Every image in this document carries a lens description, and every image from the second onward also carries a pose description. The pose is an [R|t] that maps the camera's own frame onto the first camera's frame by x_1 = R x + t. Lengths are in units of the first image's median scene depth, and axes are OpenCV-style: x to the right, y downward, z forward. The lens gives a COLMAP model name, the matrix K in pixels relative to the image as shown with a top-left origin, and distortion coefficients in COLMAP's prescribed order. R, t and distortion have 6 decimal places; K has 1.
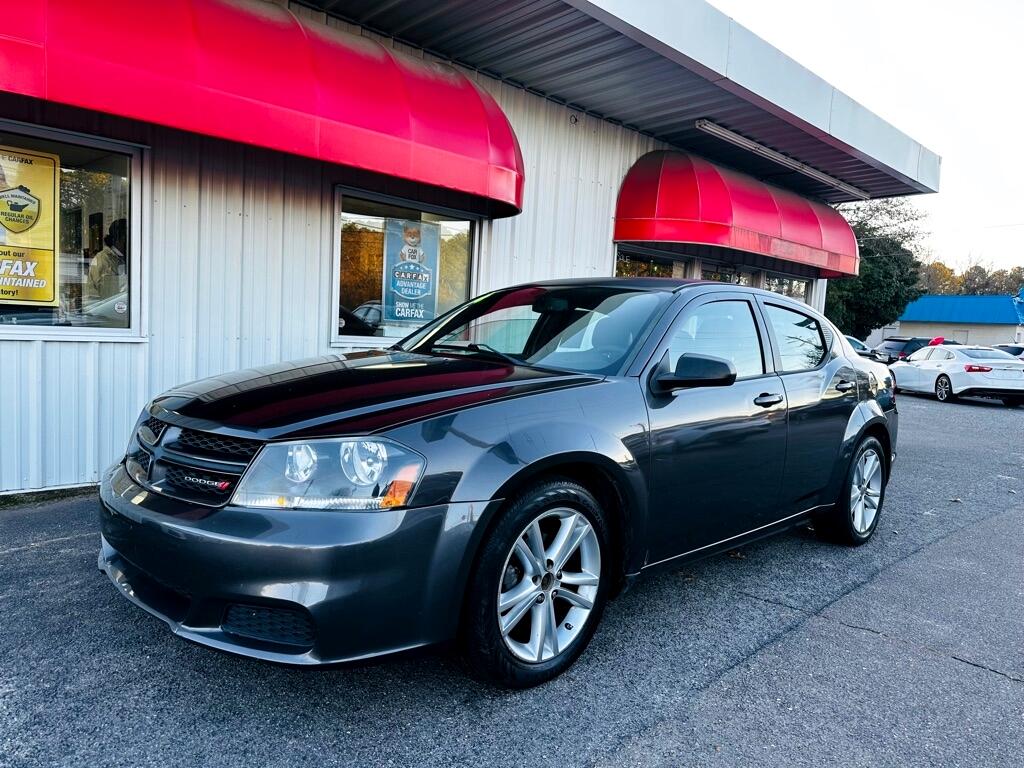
lens RADIAL K [[734.1, 0, 510.7], [0, 734.1, 391.5], [0, 0, 1]] dist [0.005396, -0.009122]
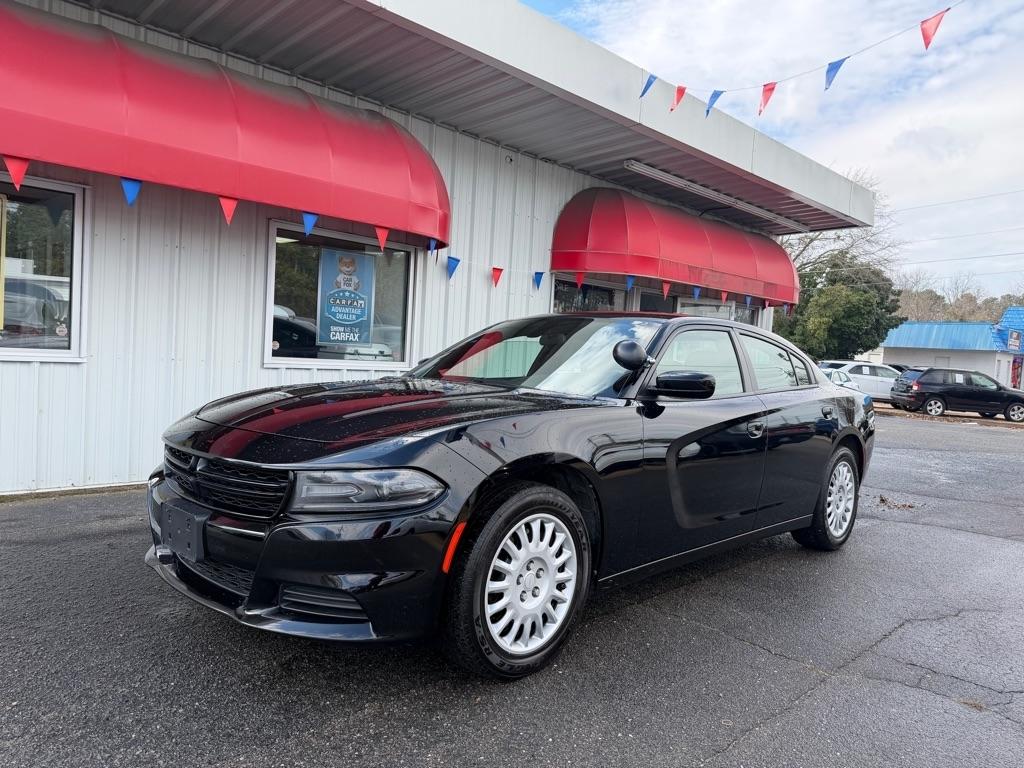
lens RADIAL K [[729.7, 0, 514.8], [0, 729.7, 388.3], [0, 0, 1]] dist [0.005478, -0.016996]
pose [[0.999942, 0.006250, 0.008745, 0.114470], [-0.005935, 0.999349, -0.035596, 0.005937], [-0.008962, 0.035542, 0.999328, -0.077814]]
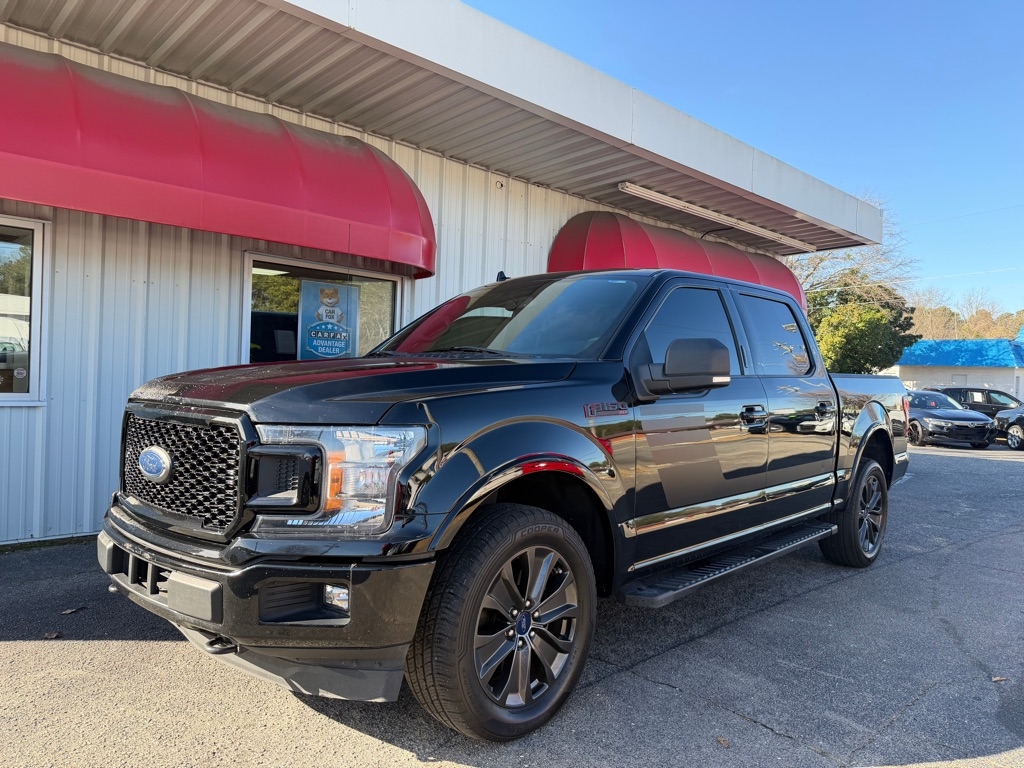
lens RADIAL K [[730.8, 0, 514.6], [0, 730.8, 383.6], [0, 0, 1]] dist [0.007563, -0.016745]
pose [[0.999875, -0.013278, -0.008606, 0.148108], [0.012572, 0.996913, -0.077497, -0.007316], [0.009609, 0.077379, 0.996955, -0.021299]]
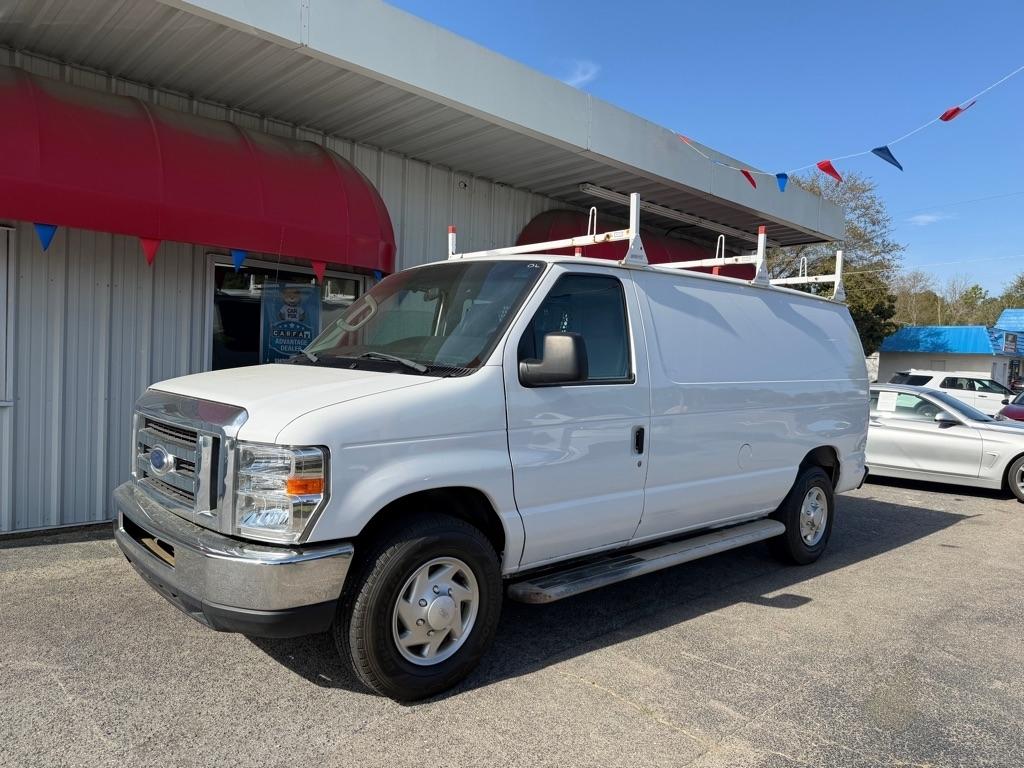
lens RADIAL K [[730.8, 0, 514.6], [0, 730.8, 383.6], [0, 0, 1]] dist [0.007563, -0.016745]
pose [[0.999948, -0.004703, 0.009002, 0.198255], [0.005155, 0.998691, -0.050899, -0.032420], [-0.008751, 0.050942, 0.998663, -0.069267]]
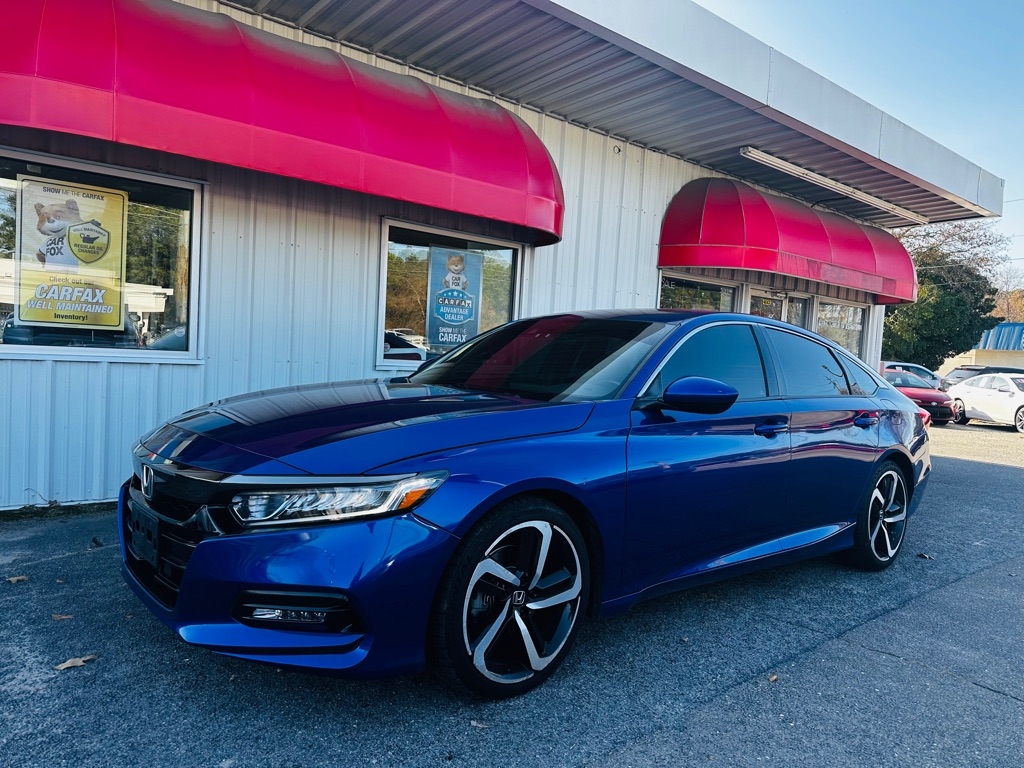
lens RADIAL K [[734.1, 0, 510.7], [0, 734.1, 391.5], [0, 0, 1]] dist [0.005396, -0.009122]
pose [[0.996742, 0.005806, -0.080447, 0.029540], [-0.008919, 0.999223, -0.038393, 0.007604], [0.080162, 0.038986, 0.996019, -0.018725]]
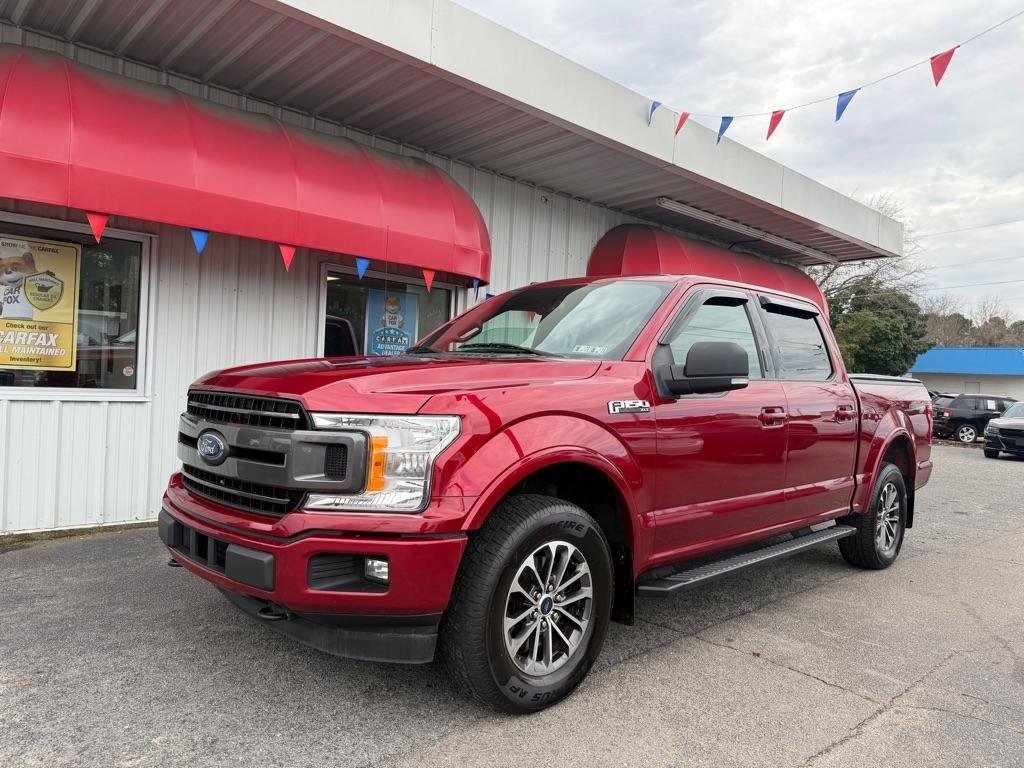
lens RADIAL K [[729.7, 0, 514.8], [0, 729.7, 388.3], [0, 0, 1]] dist [0.005478, -0.016996]
pose [[0.999763, -0.001089, -0.021751, 0.085347], [-0.000519, 0.997276, -0.073756, -0.002494], [0.021772, 0.073750, 0.997039, -0.109426]]
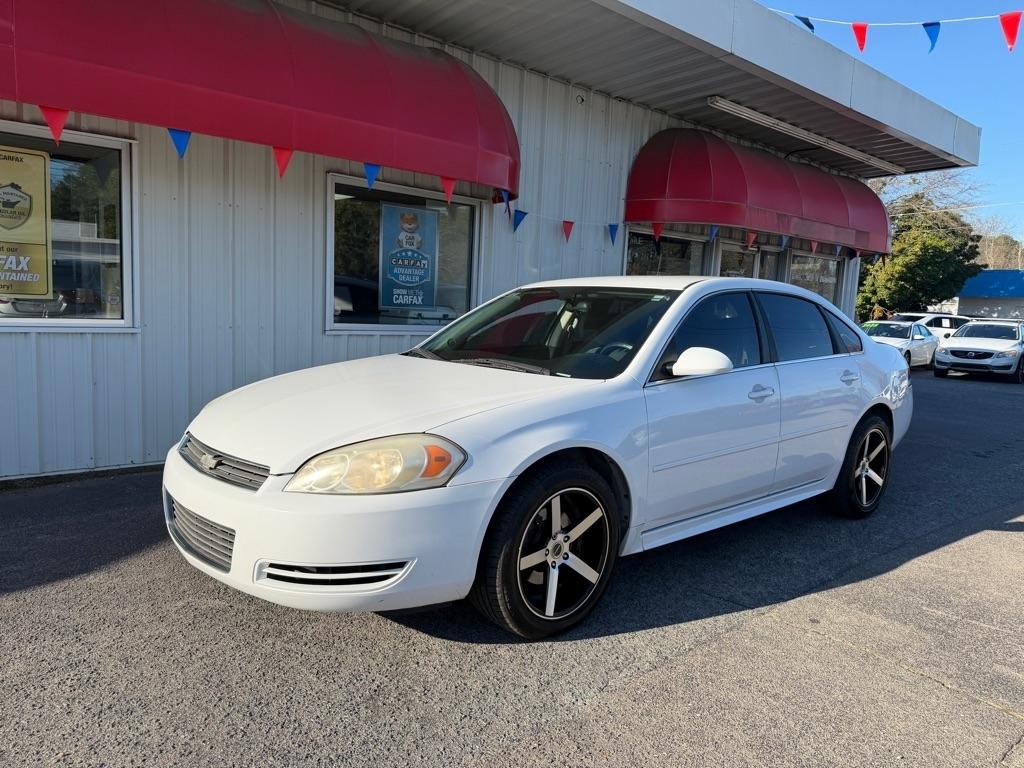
lens RADIAL K [[732.4, 0, 510.7], [0, 732.4, 389.9], [0, 0, 1]] dist [0.001528, -0.009817]
pose [[0.997841, -0.000309, -0.065679, 0.075699], [0.002053, 0.999647, 0.026491, -0.010826], [0.065648, -0.026568, 0.997489, 0.007784]]
